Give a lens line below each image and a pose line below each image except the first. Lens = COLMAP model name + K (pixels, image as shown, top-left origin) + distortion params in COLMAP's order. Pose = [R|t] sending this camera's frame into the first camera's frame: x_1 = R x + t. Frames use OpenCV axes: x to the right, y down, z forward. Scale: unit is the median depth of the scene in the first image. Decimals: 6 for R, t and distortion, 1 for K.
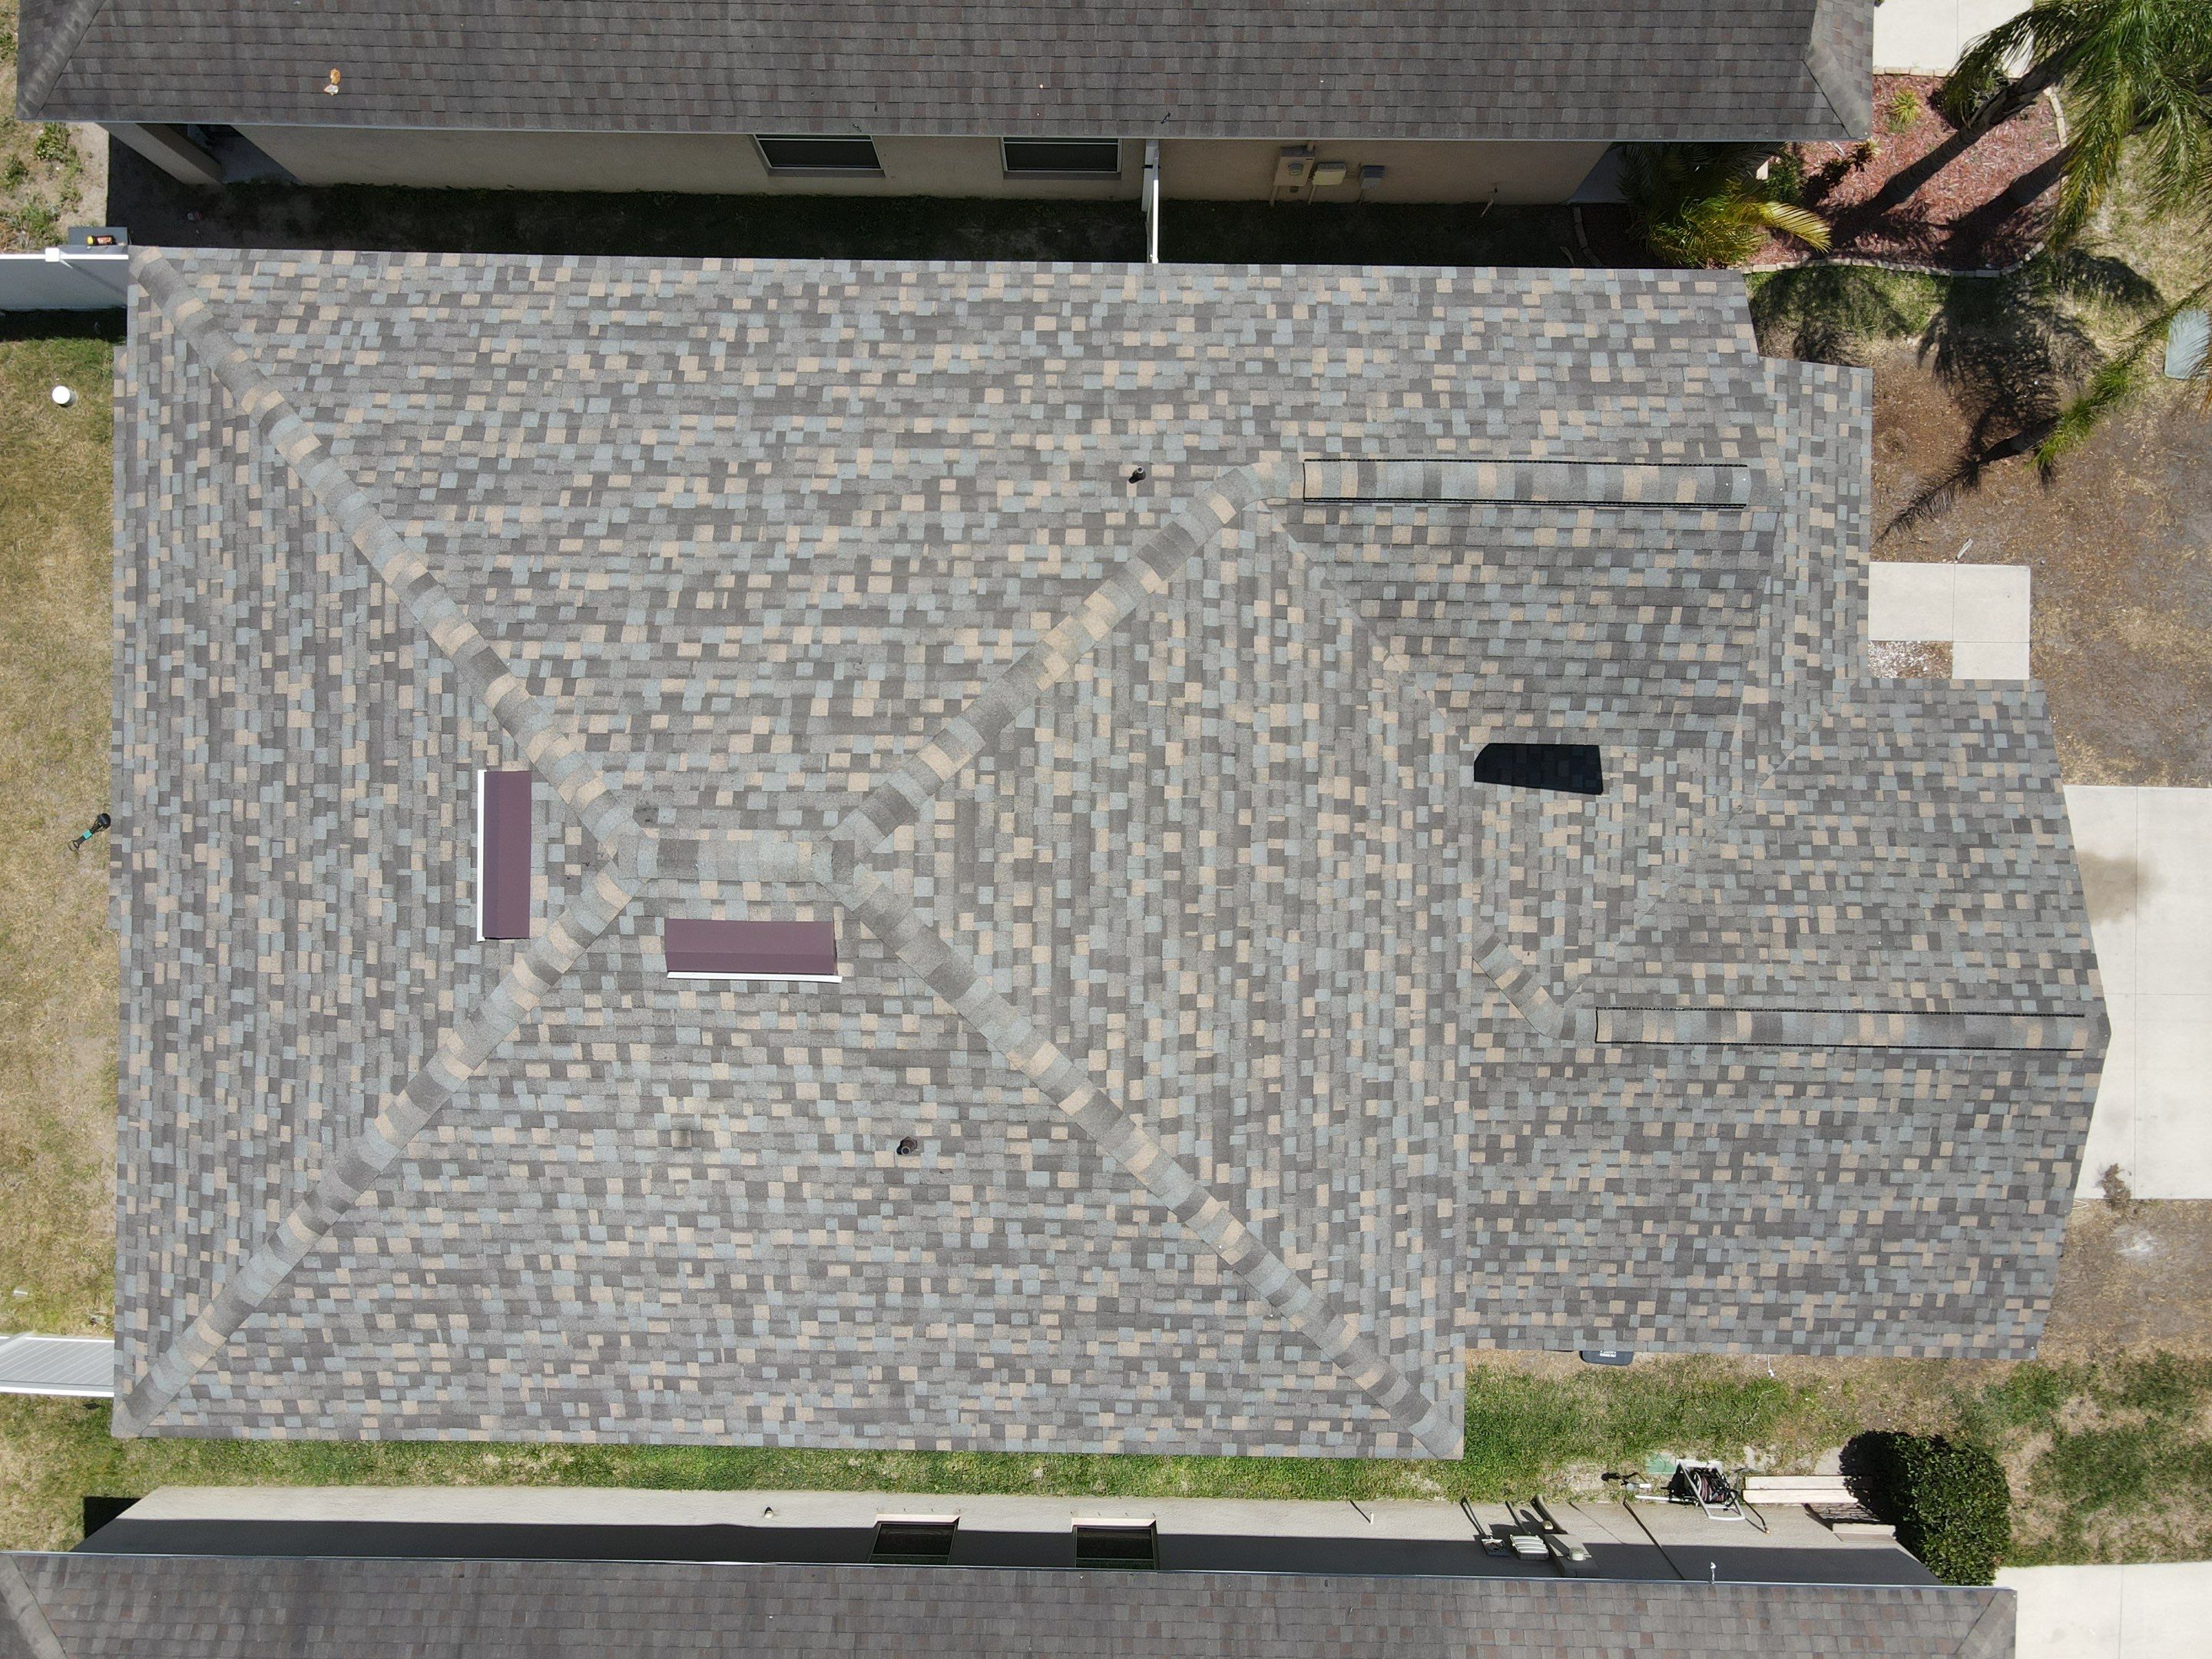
lens RADIAL K [[1625.9, 0, 1081.1], [0, 1625.9, 816.9], [0, 0, 1]] dist [-0.002318, 0.029169]
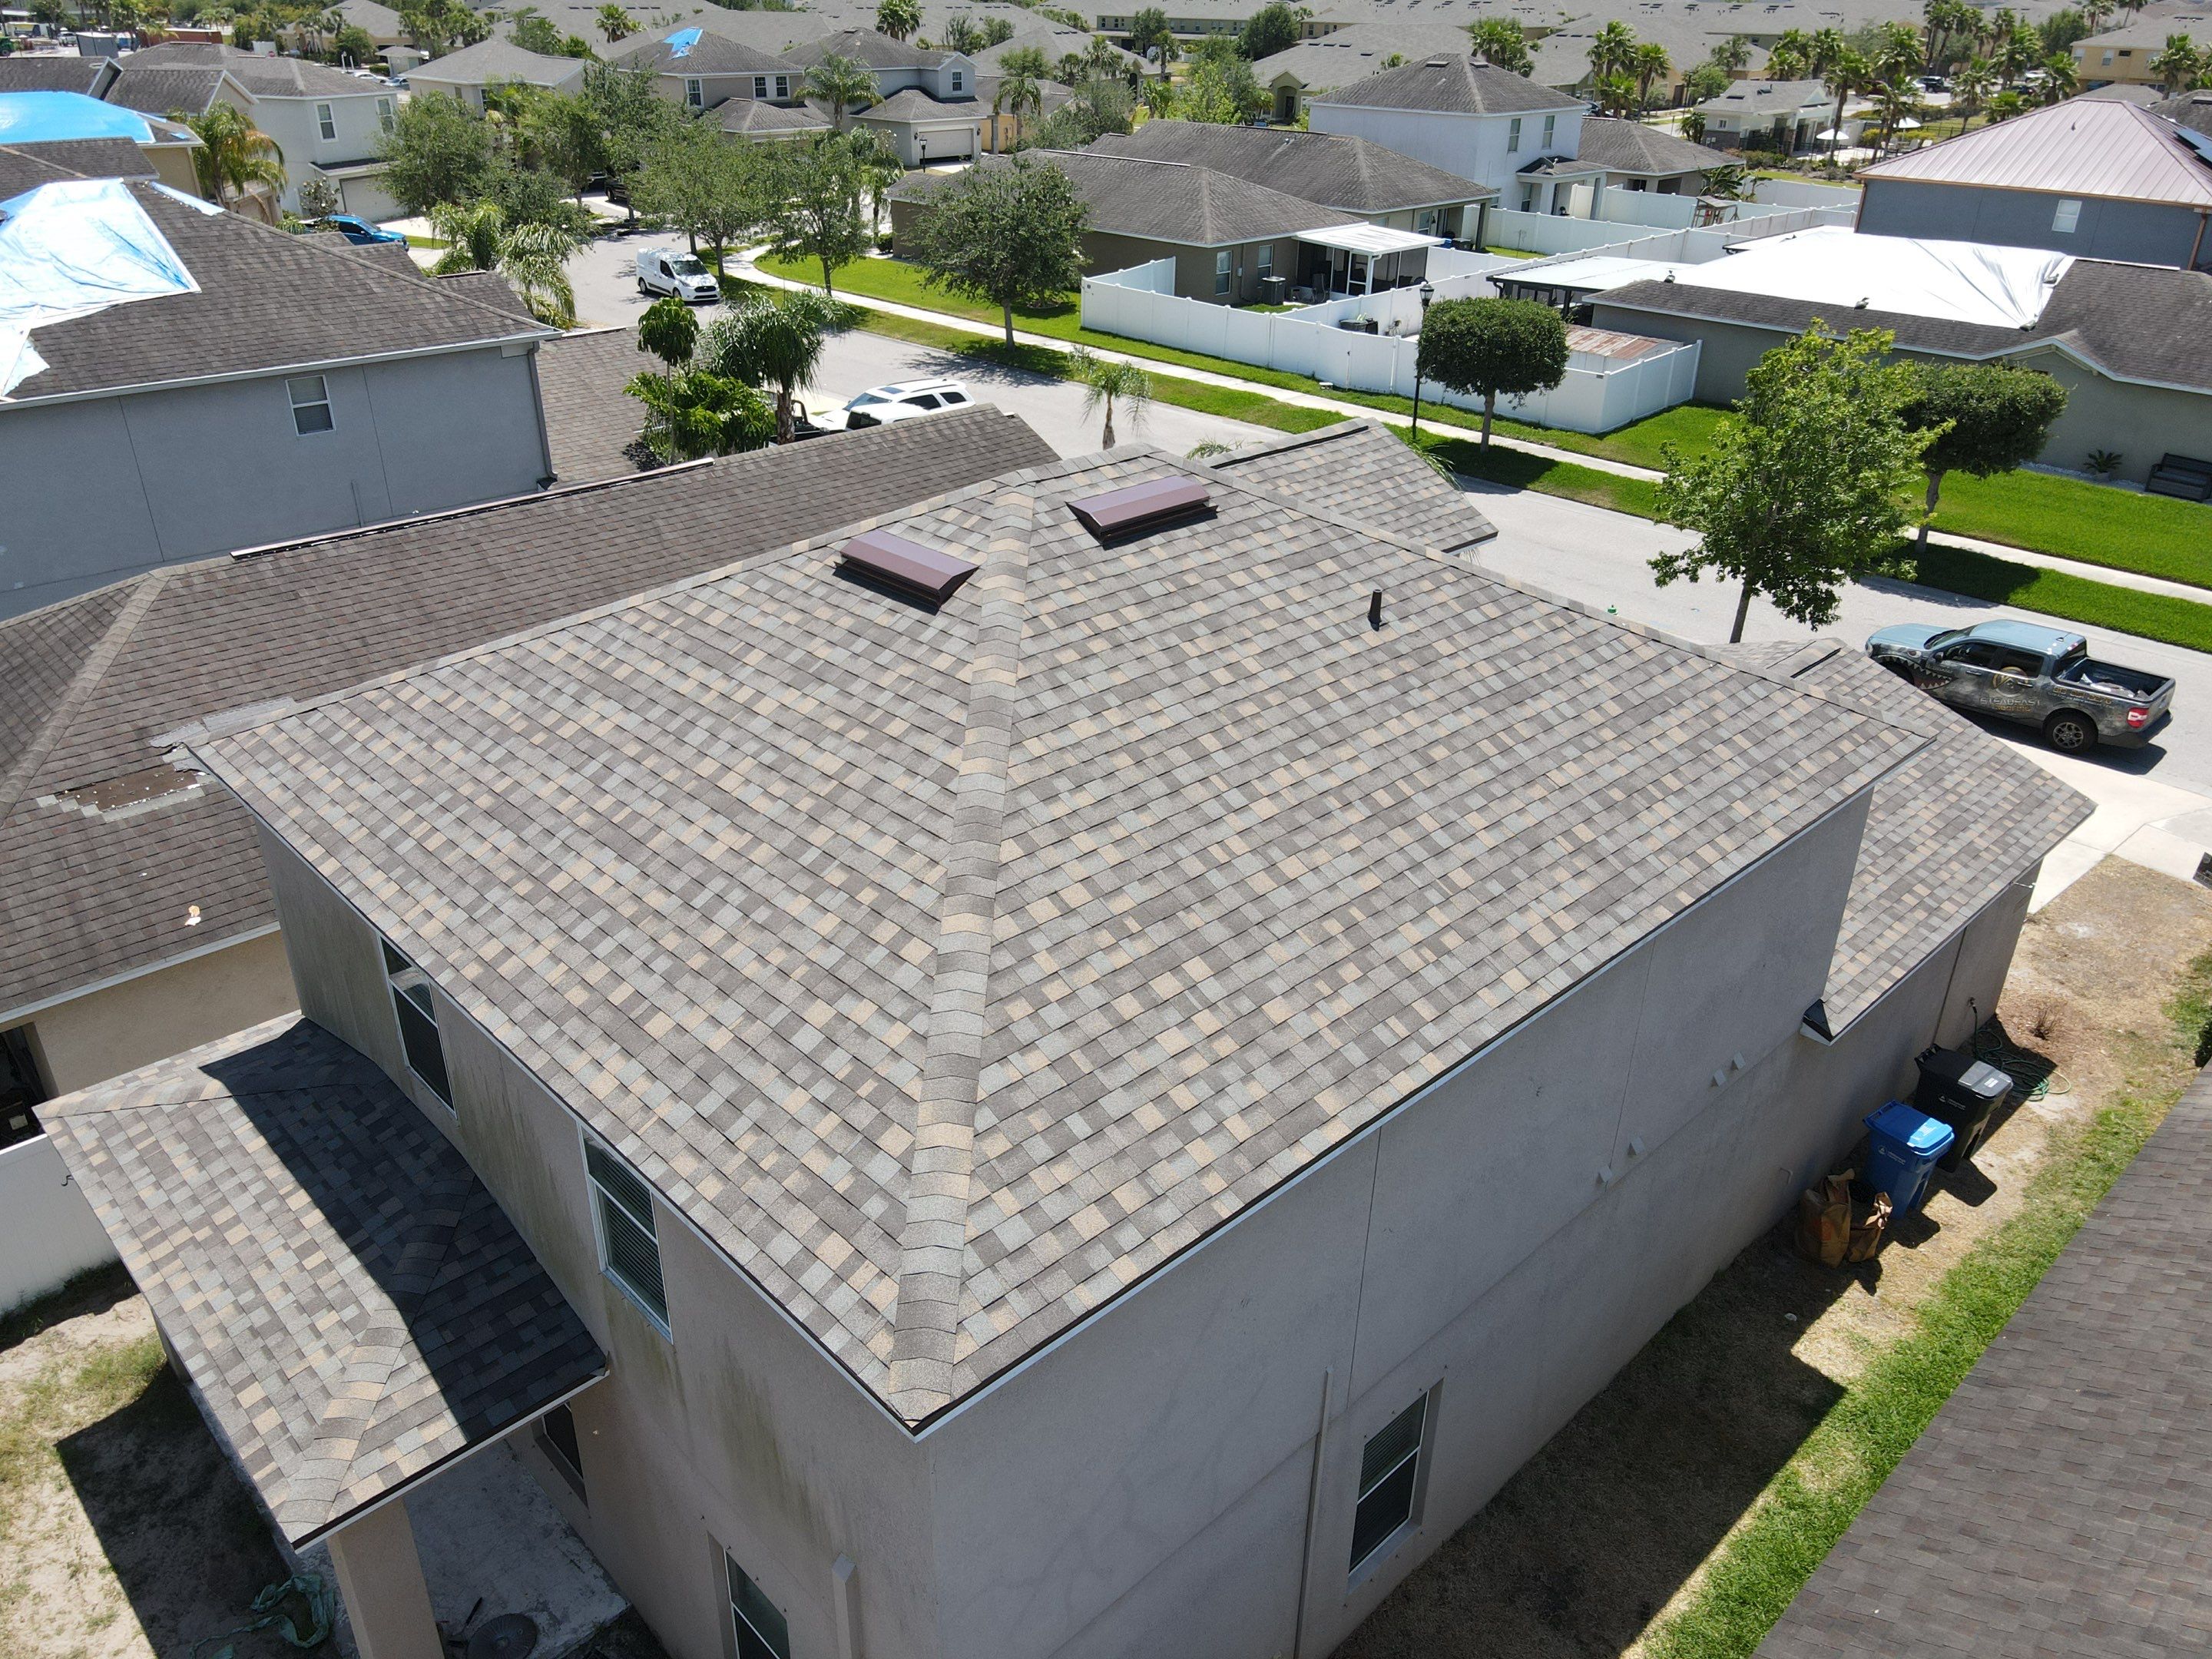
lens RADIAL K [[1625.9, 0, 1087.8], [0, 1625.9, 824.0], [0, 0, 1]] dist [-0.002318, 0.029169]
pose [[0.718079, -0.309605, 0.623304, -0.854467], [0.695815, 0.337771, -0.633839, 0.718232], [-0.014294, 0.888851, 0.457974, 0.600825]]
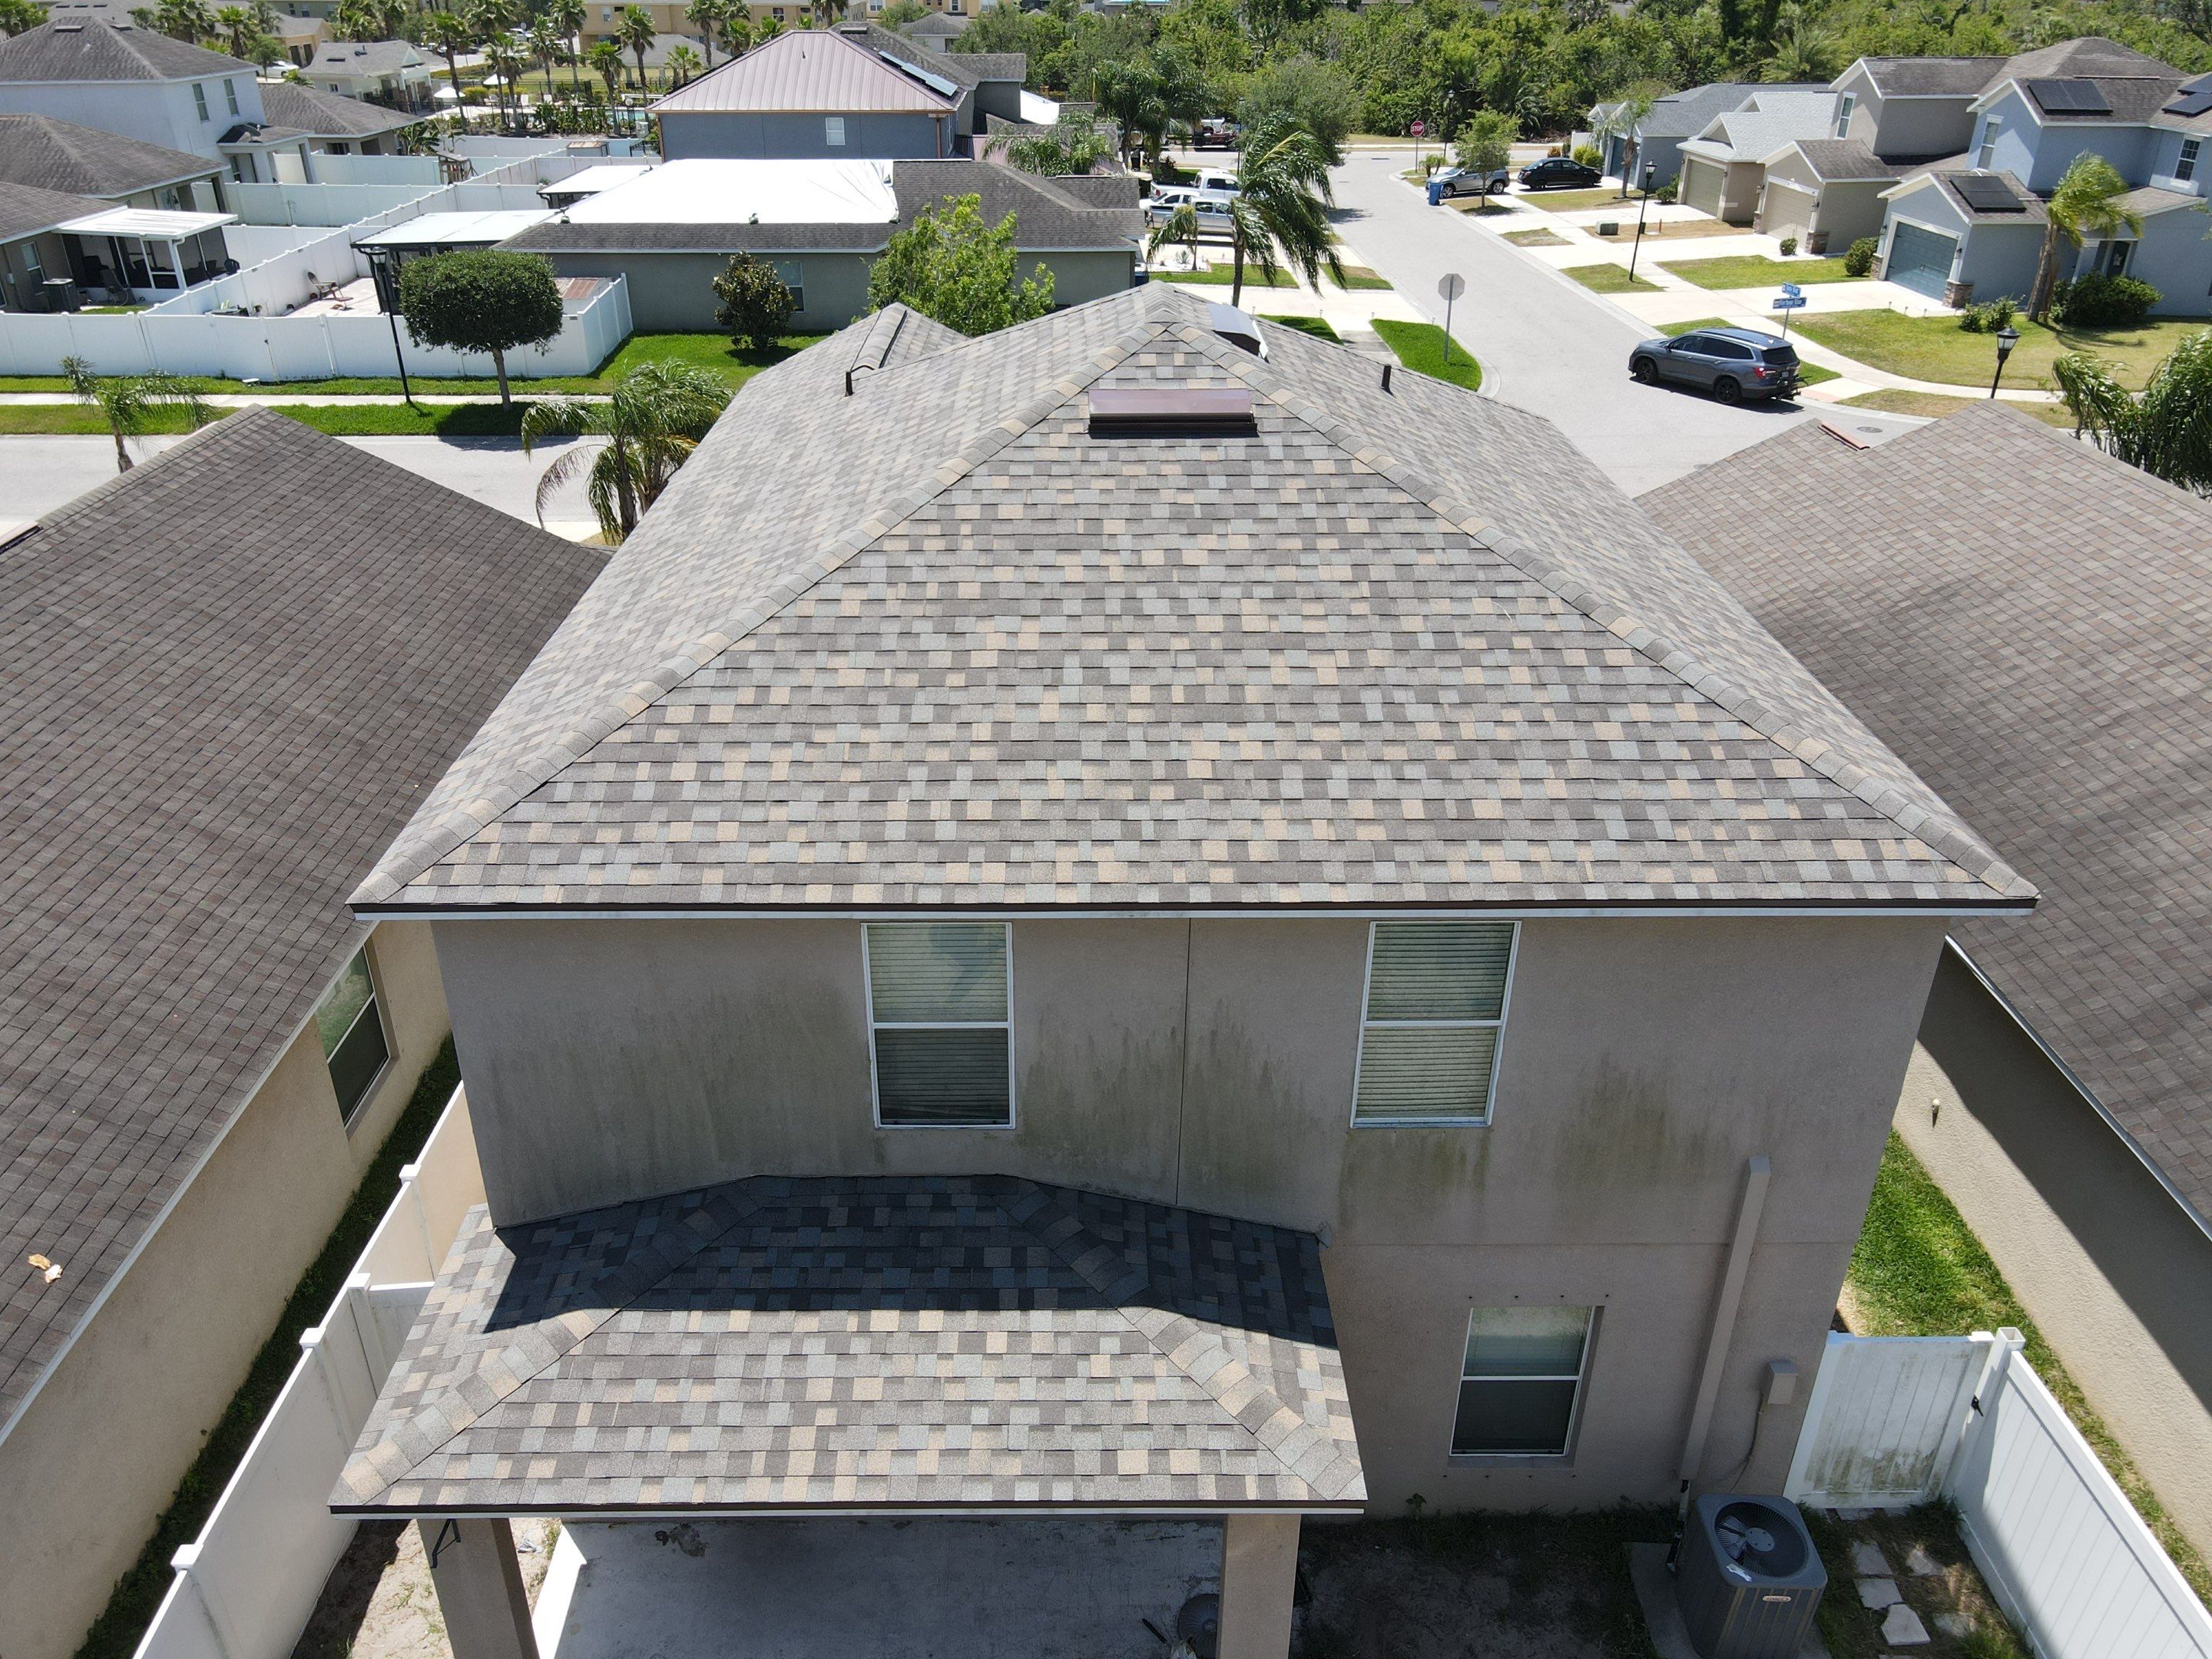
lens RADIAL K [[1625.9, 0, 1083.8], [0, 1625.9, 821.4], [0, 0, 1]] dist [-0.002318, 0.029169]
pose [[-0.020199, -0.463115, 0.886068, -1.233697], [0.999795, -0.010256, 0.017431, -0.046045], [0.001015, 0.886239, 0.463228, 0.672770]]
